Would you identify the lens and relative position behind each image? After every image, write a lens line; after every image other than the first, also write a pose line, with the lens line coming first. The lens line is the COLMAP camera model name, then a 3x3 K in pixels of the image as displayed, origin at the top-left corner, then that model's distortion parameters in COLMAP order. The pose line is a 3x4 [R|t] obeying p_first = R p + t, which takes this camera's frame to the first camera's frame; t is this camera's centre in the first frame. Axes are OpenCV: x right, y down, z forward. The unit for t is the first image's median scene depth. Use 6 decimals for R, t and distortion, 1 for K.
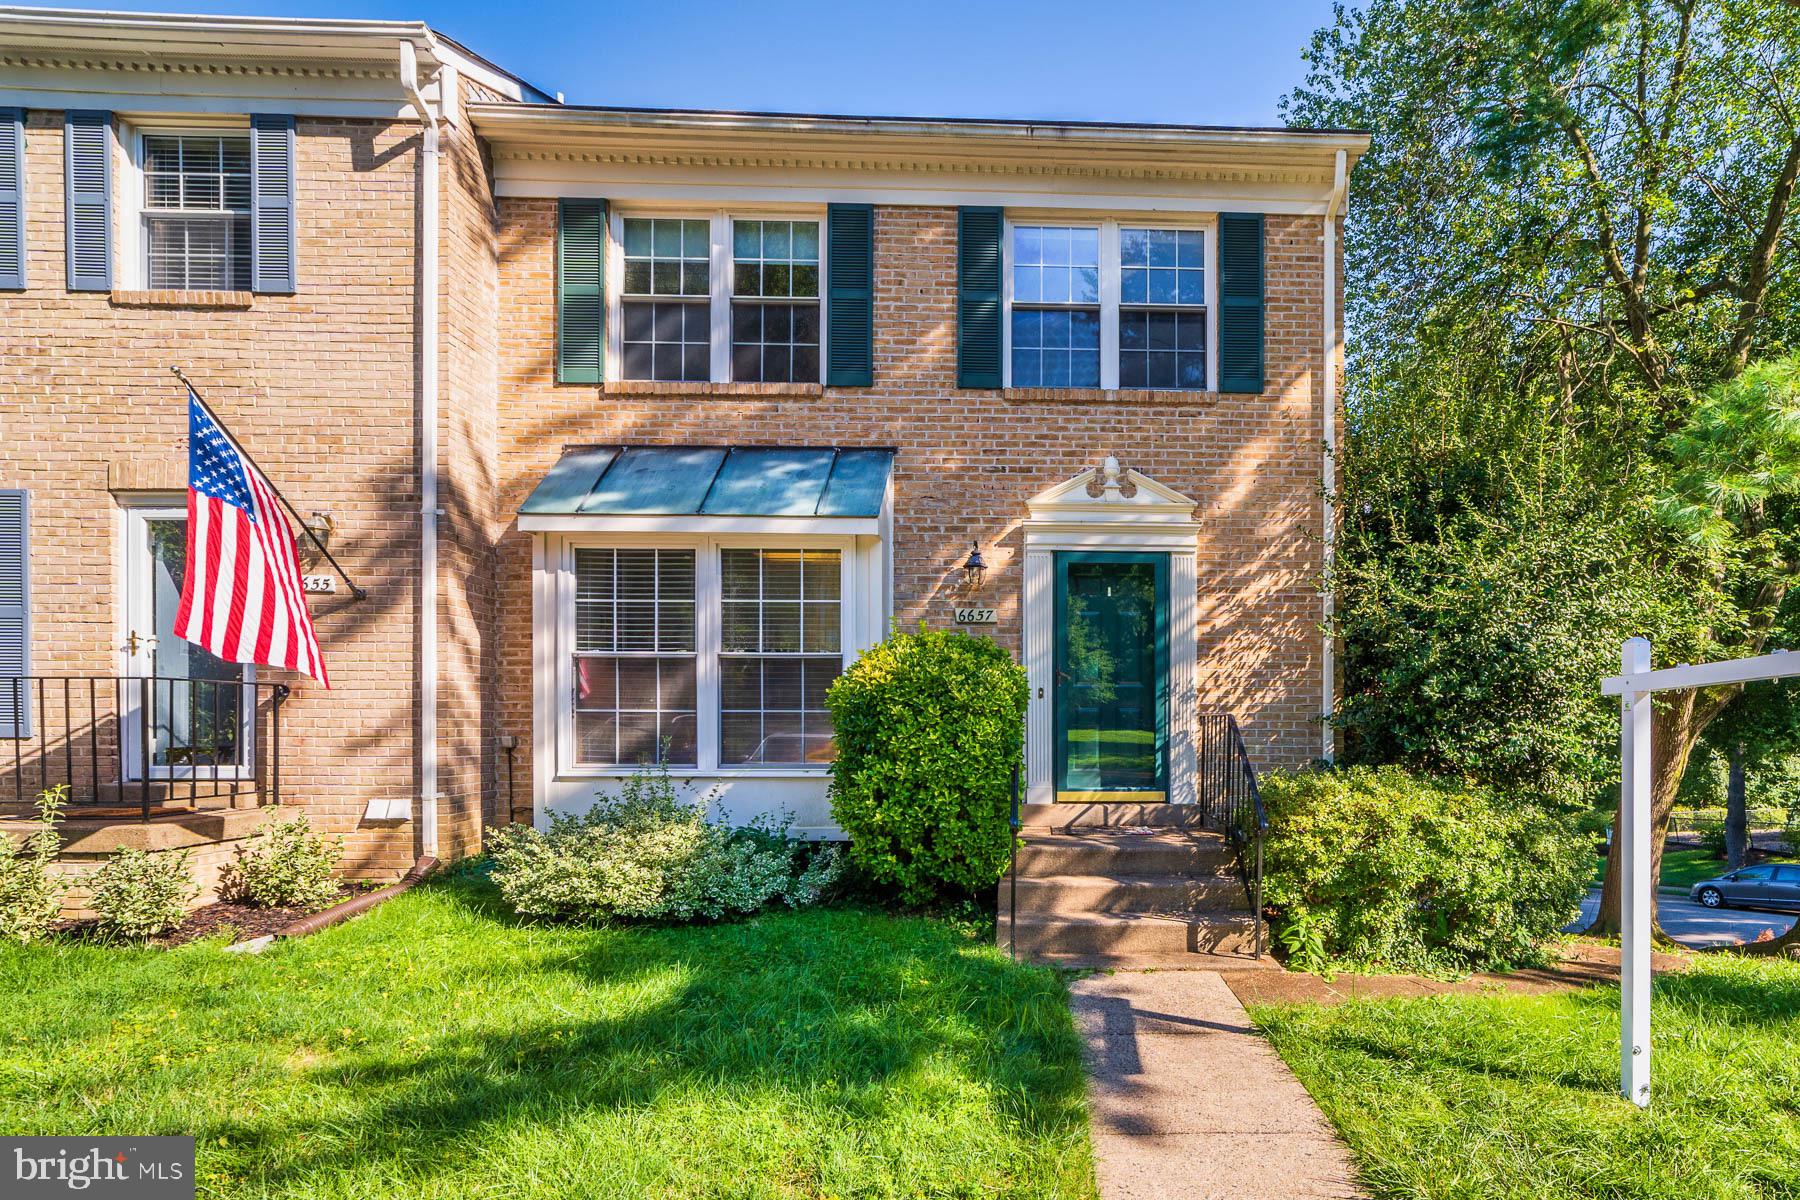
lens RADIAL K [[712.7, 0, 977.7], [0, 712.7, 602.0], [0, 0, 1]] dist [-0.012994, 0.006531]
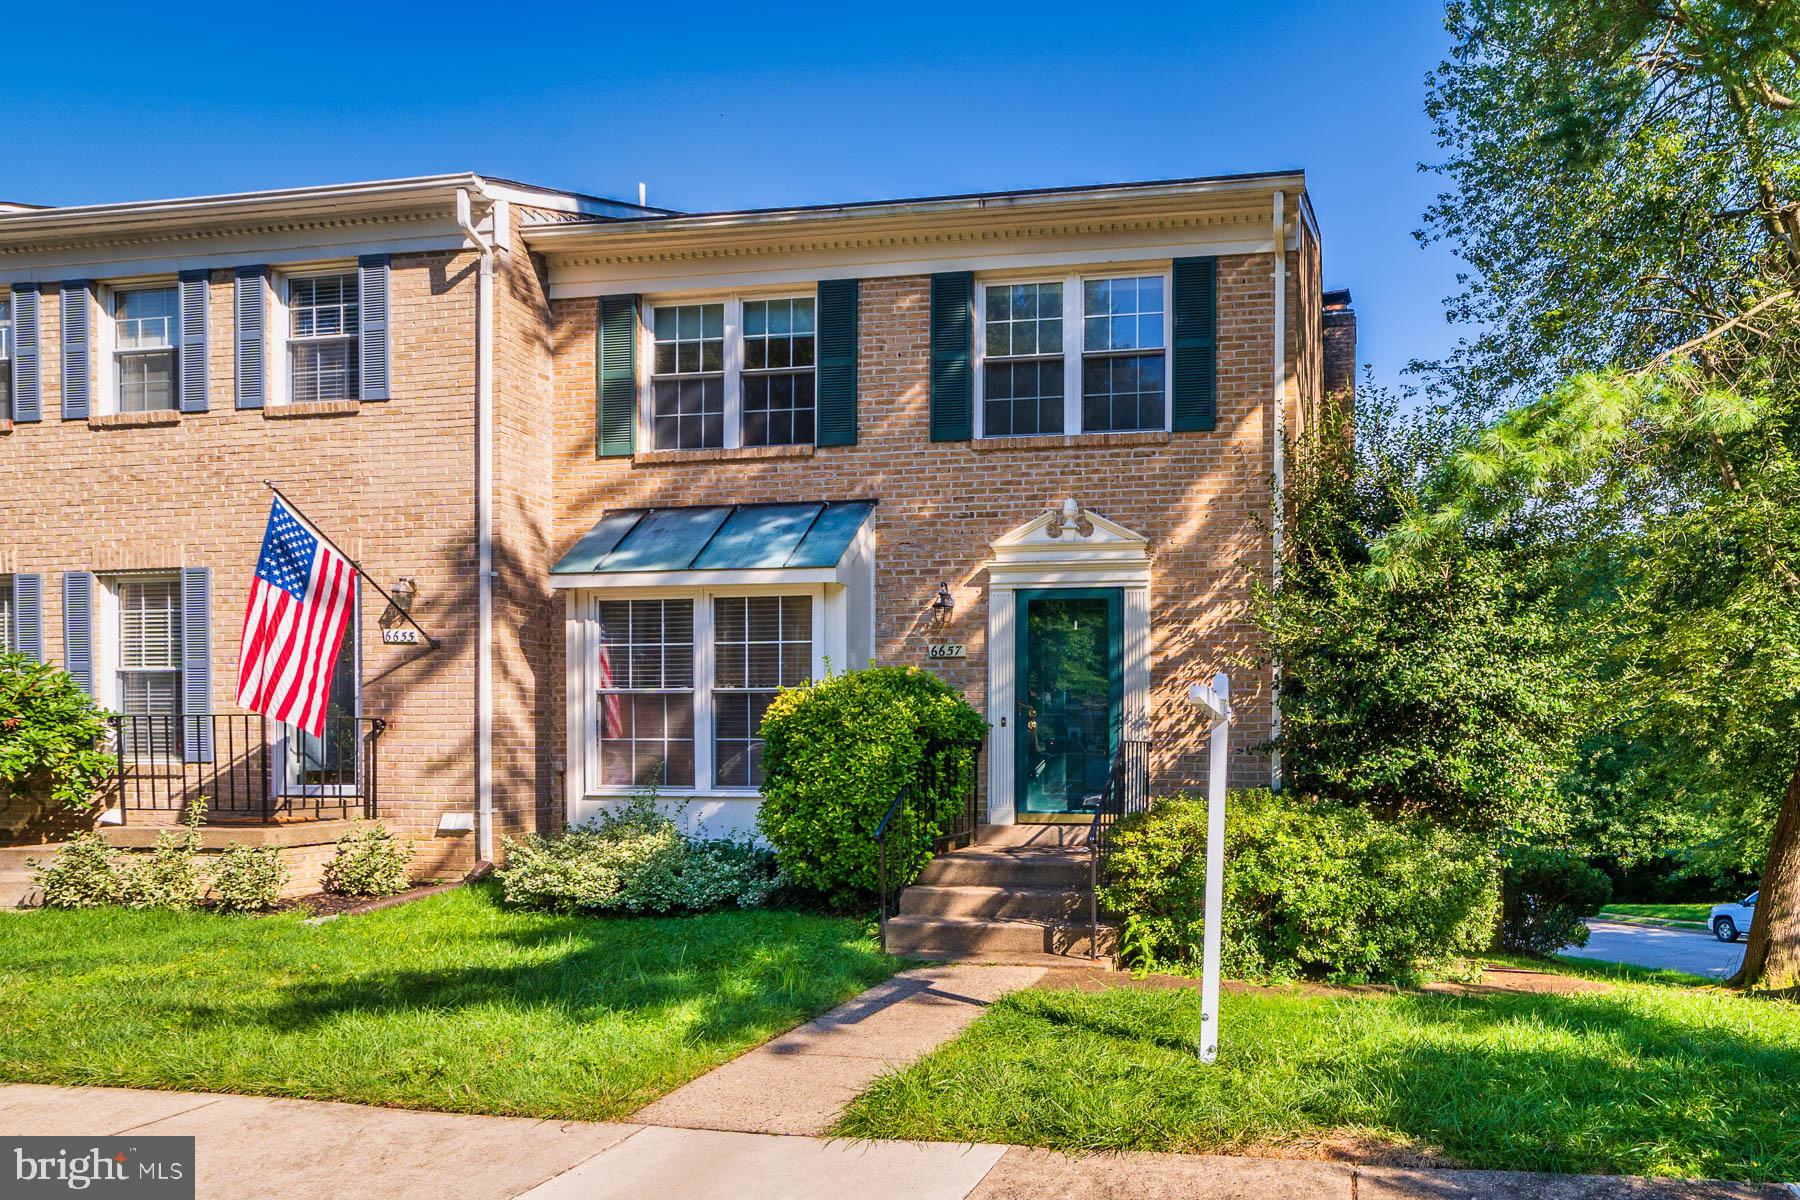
lens RADIAL K [[695.6, 0, 947.1], [0, 695.6, 626.2], [0, 0, 1]] dist [-0.010047, 0.006320]
pose [[0.990274, -0.025335, -0.136807, 0.144530], [0.024098, 0.999652, -0.010698, -0.006882], [0.137030, 0.007297, 0.990540, -0.051648]]
